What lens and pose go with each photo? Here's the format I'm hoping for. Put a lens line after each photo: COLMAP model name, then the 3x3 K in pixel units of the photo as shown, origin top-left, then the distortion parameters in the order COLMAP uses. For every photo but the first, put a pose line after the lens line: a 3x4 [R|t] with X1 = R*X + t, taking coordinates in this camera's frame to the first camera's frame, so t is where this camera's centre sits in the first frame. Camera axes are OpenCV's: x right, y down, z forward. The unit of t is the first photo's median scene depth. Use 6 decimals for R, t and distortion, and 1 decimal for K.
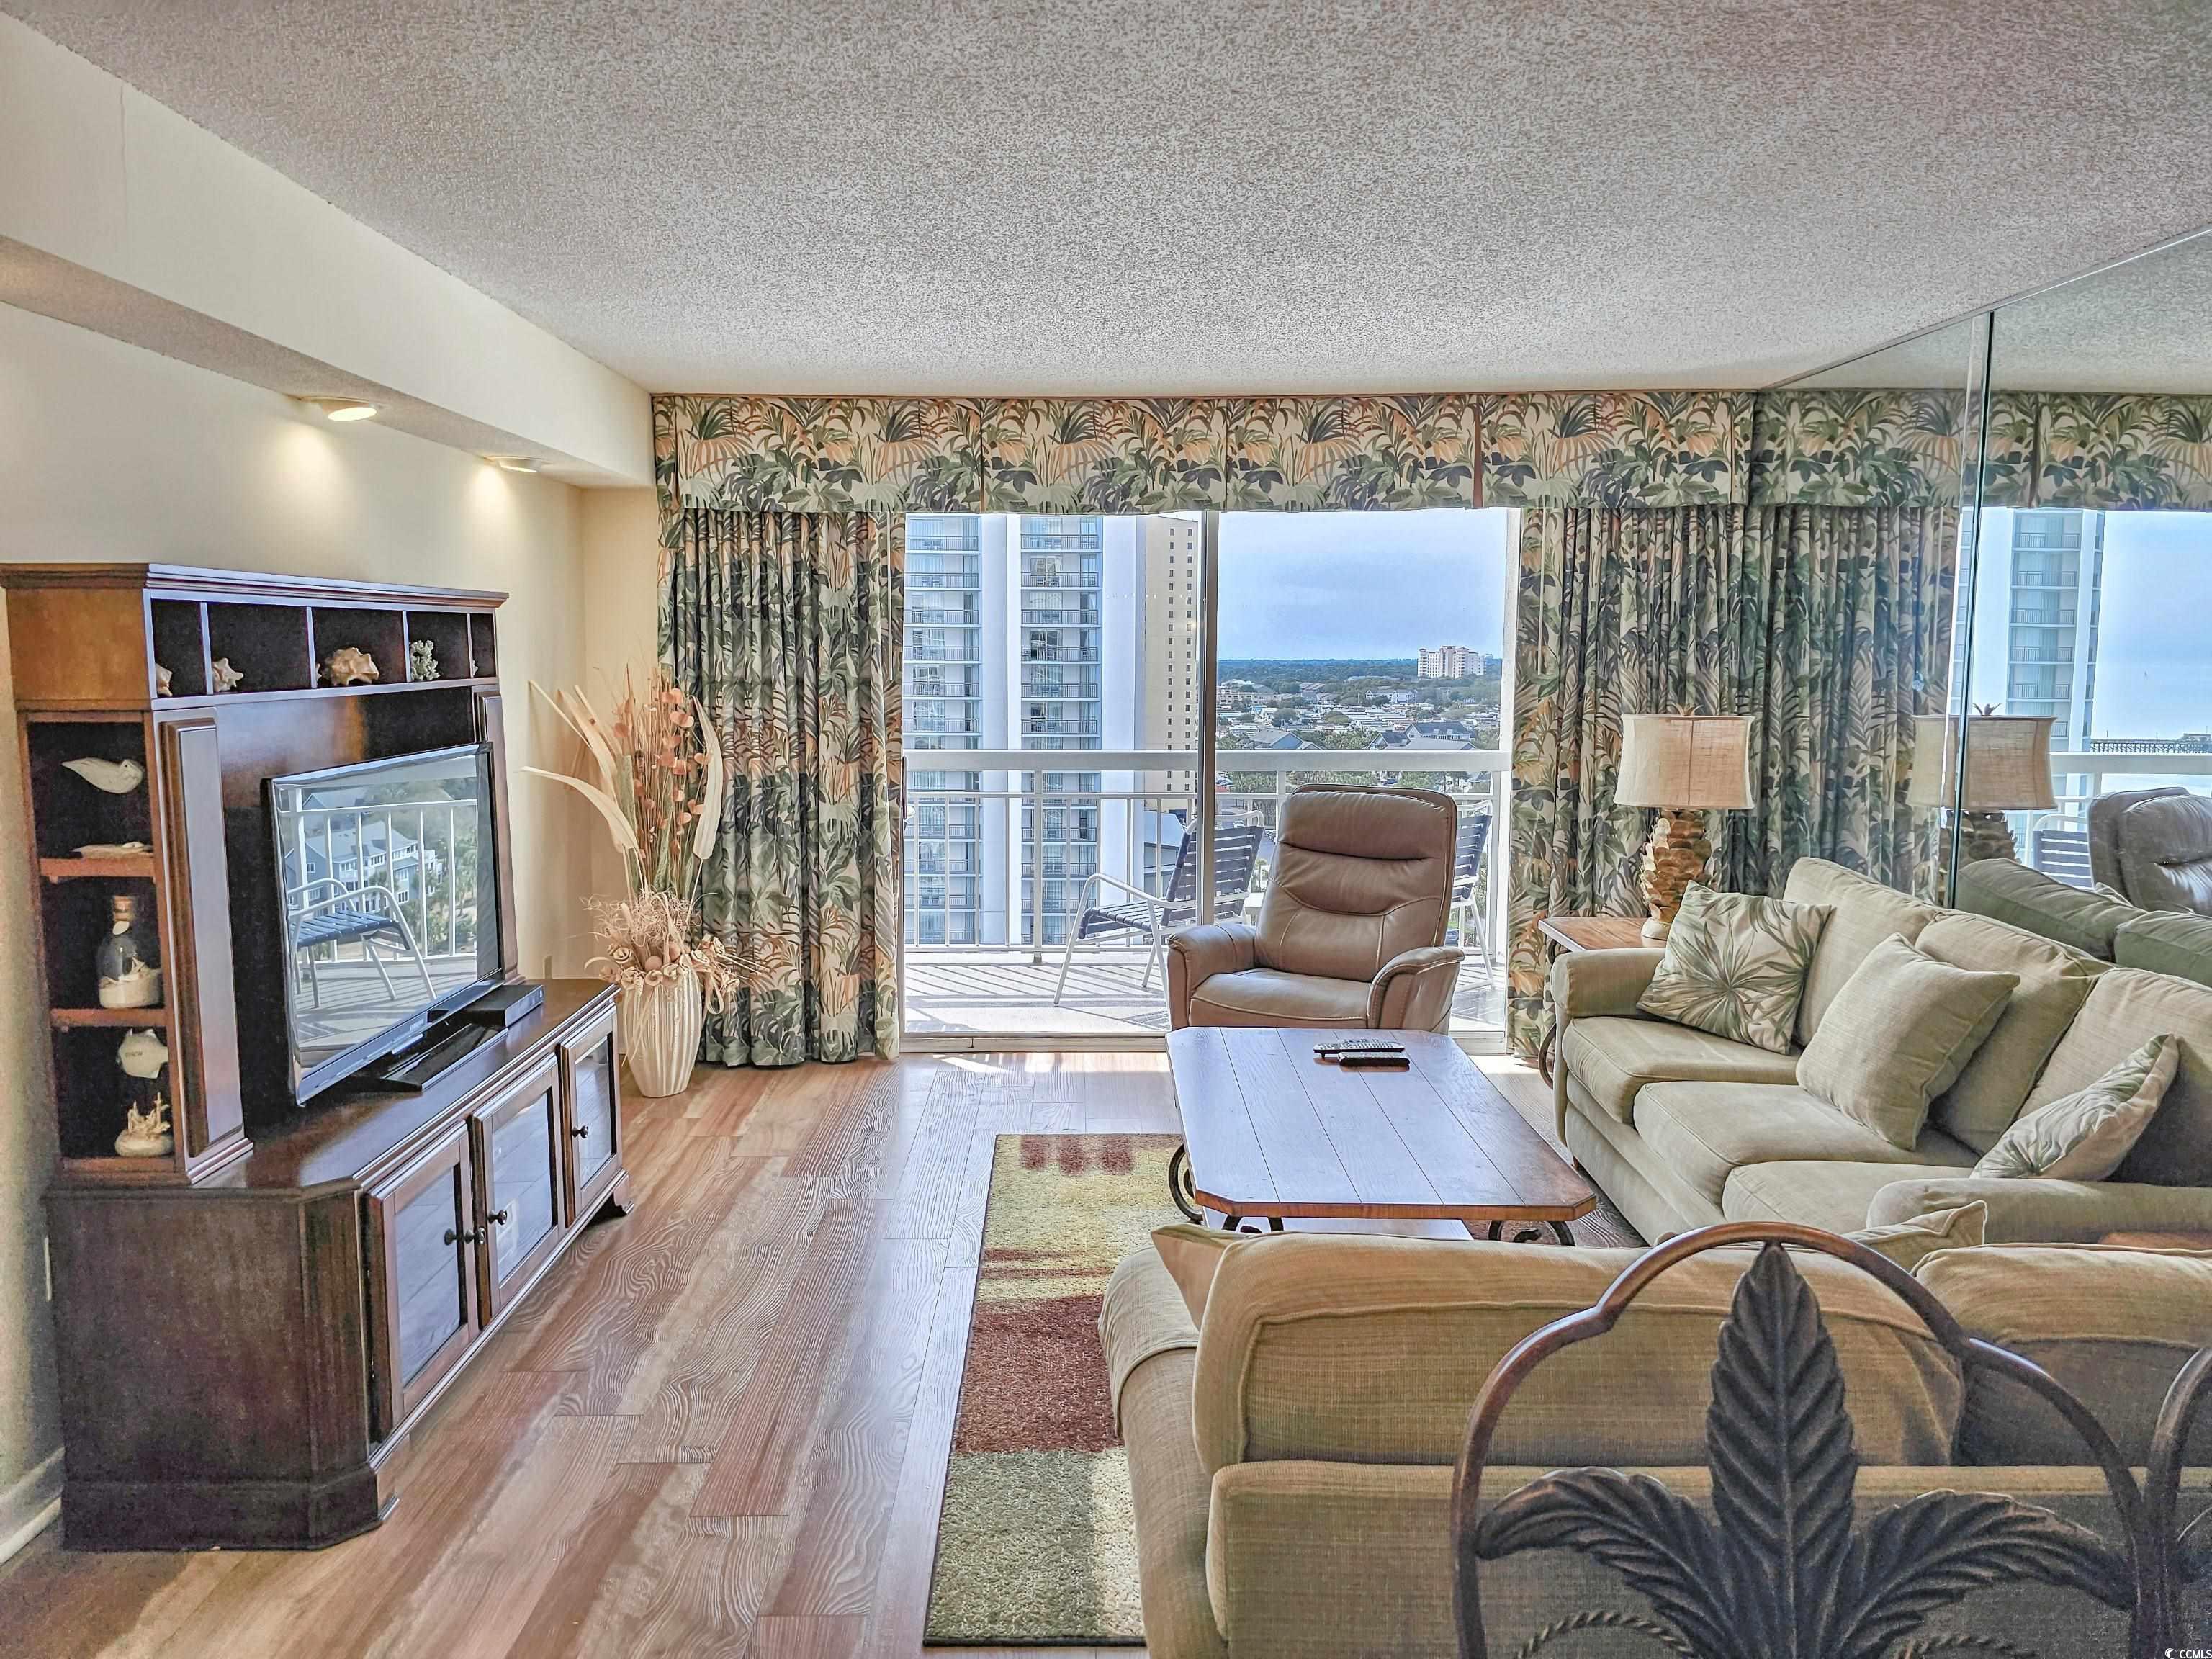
lens RADIAL K [[1502.0, 0, 1089.1], [0, 1502.0, 841.6], [0, 0, 1]] dist [0.000008, -0.041942]
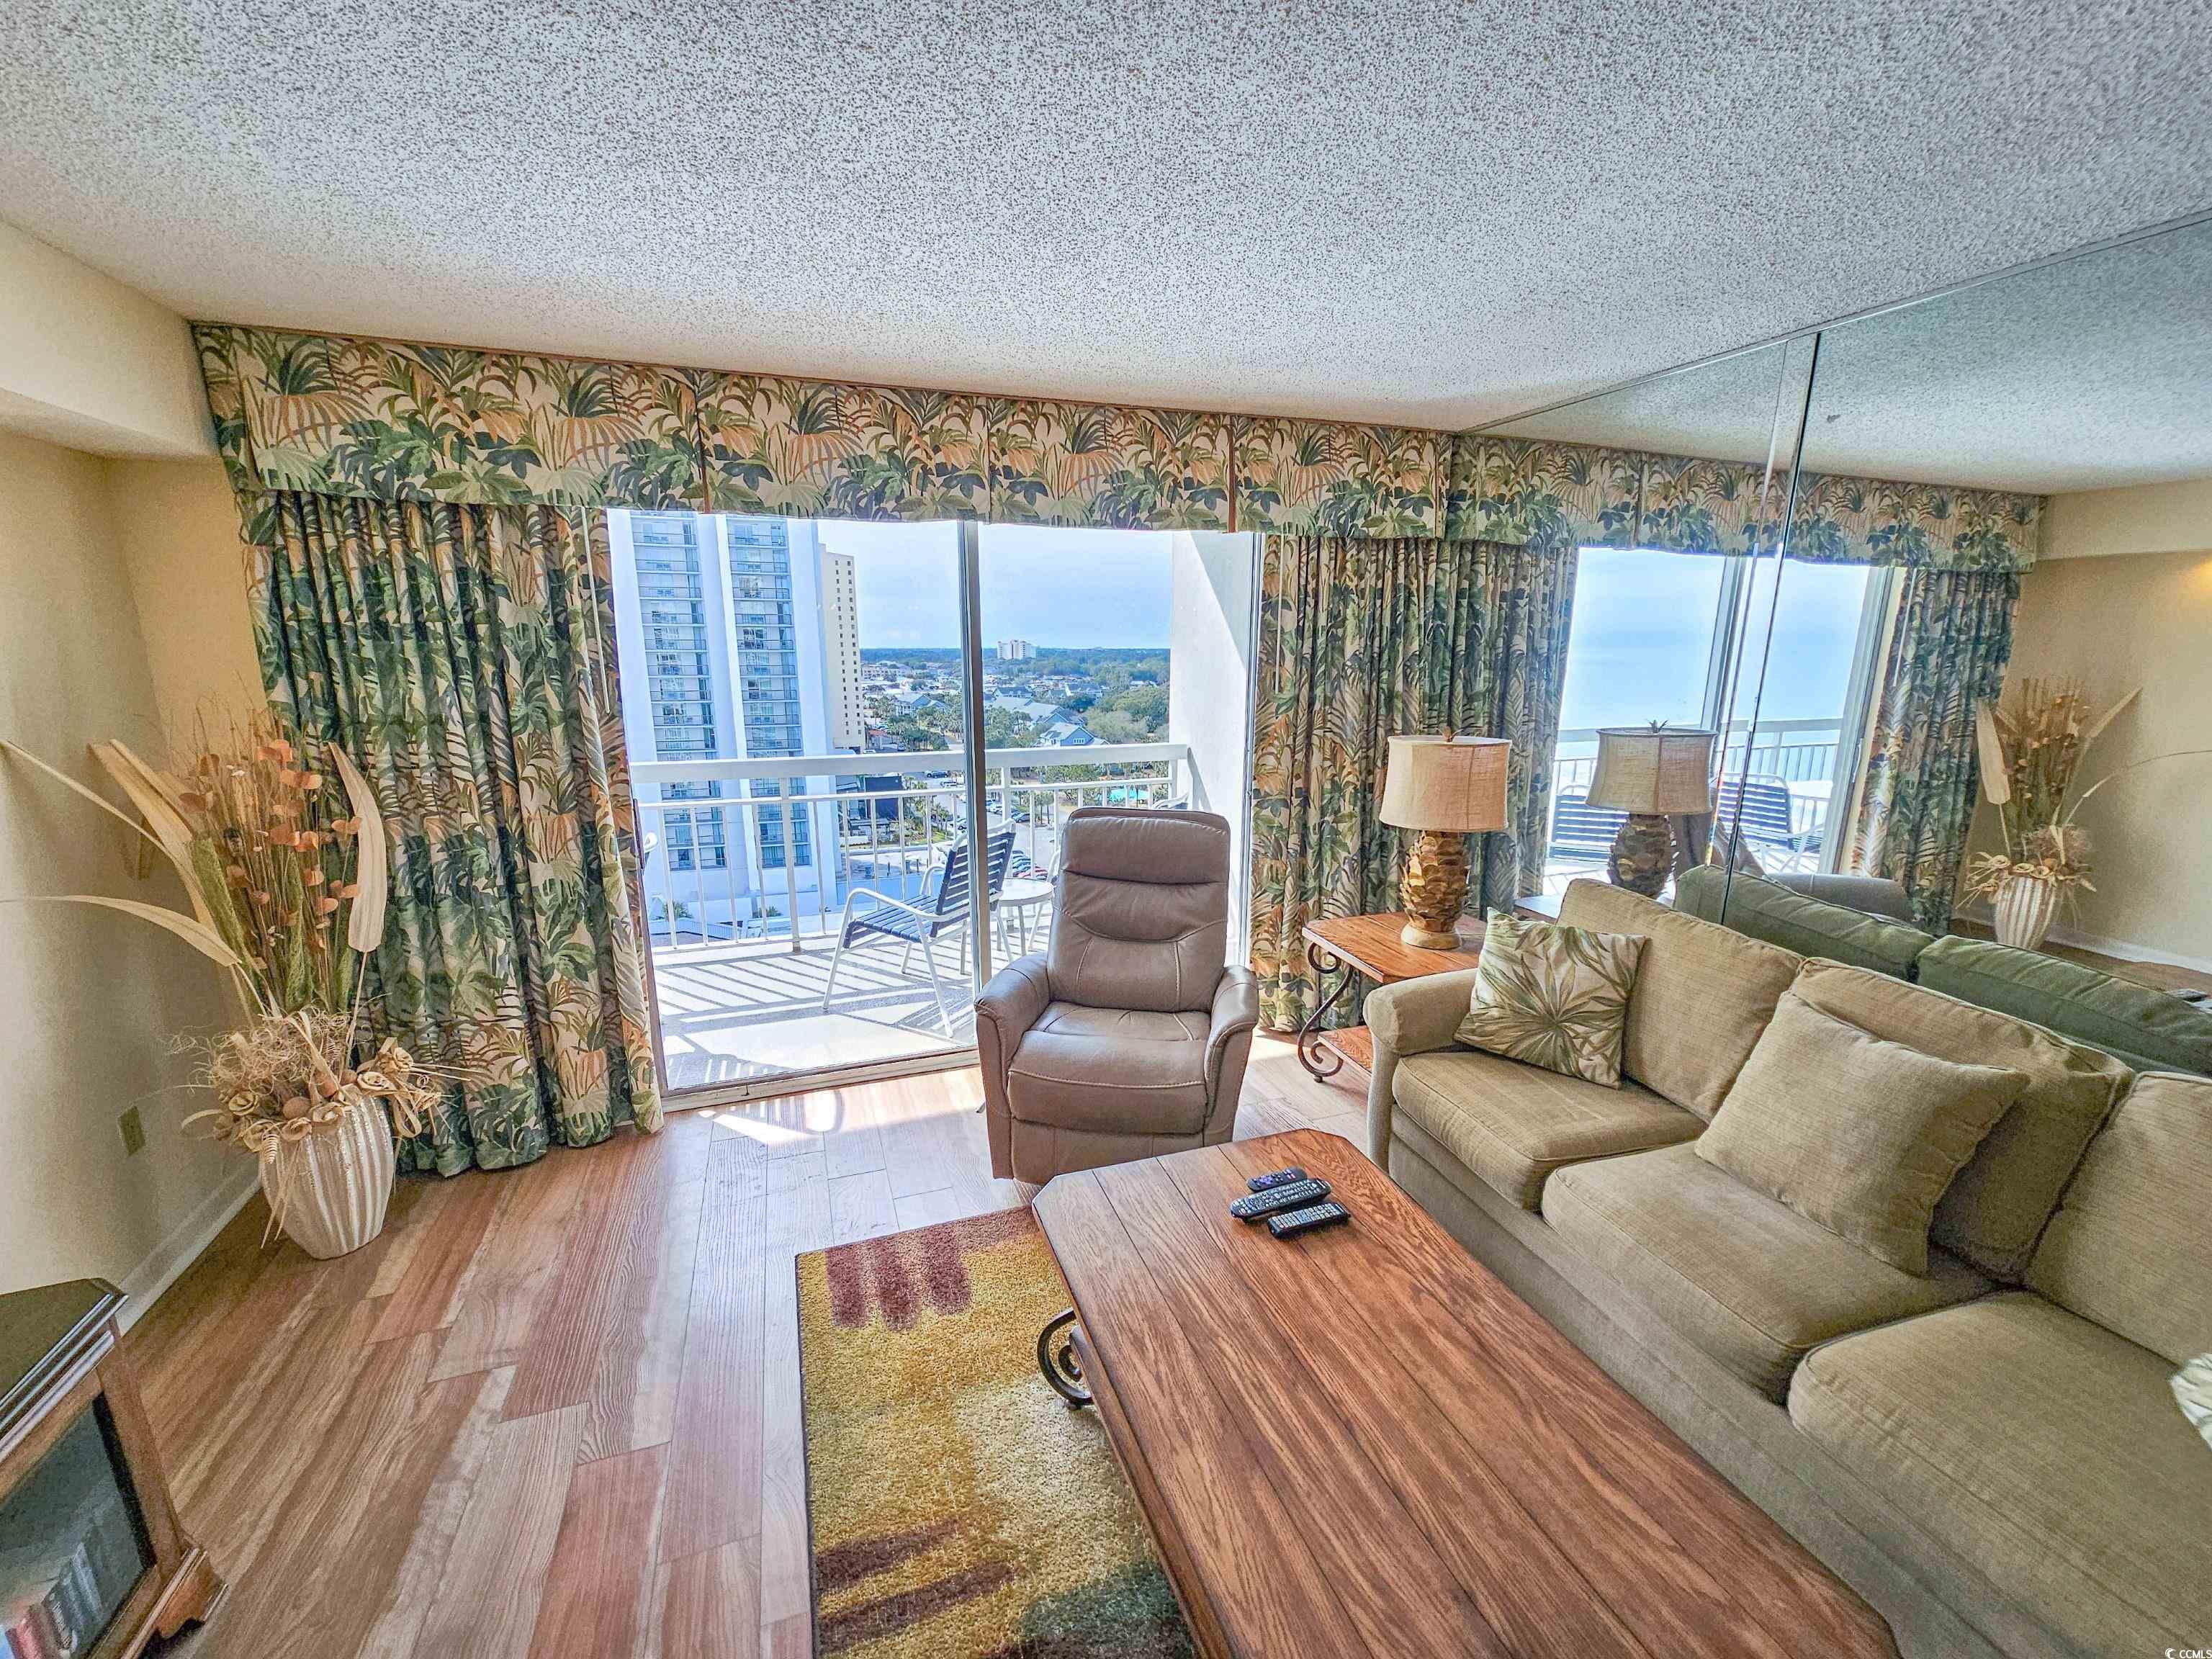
lens RADIAL K [[894.0, 0, 1111.7], [0, 894.0, 861.7], [0, 0, 1]] dist [-0.012118, 0.000509]
pose [[0.941294, -0.078470, 0.328341, -0.036058], [0.039941, 0.991665, 0.122495, -0.075687], [-0.335217, -0.102190, 0.936582, 0.428495]]
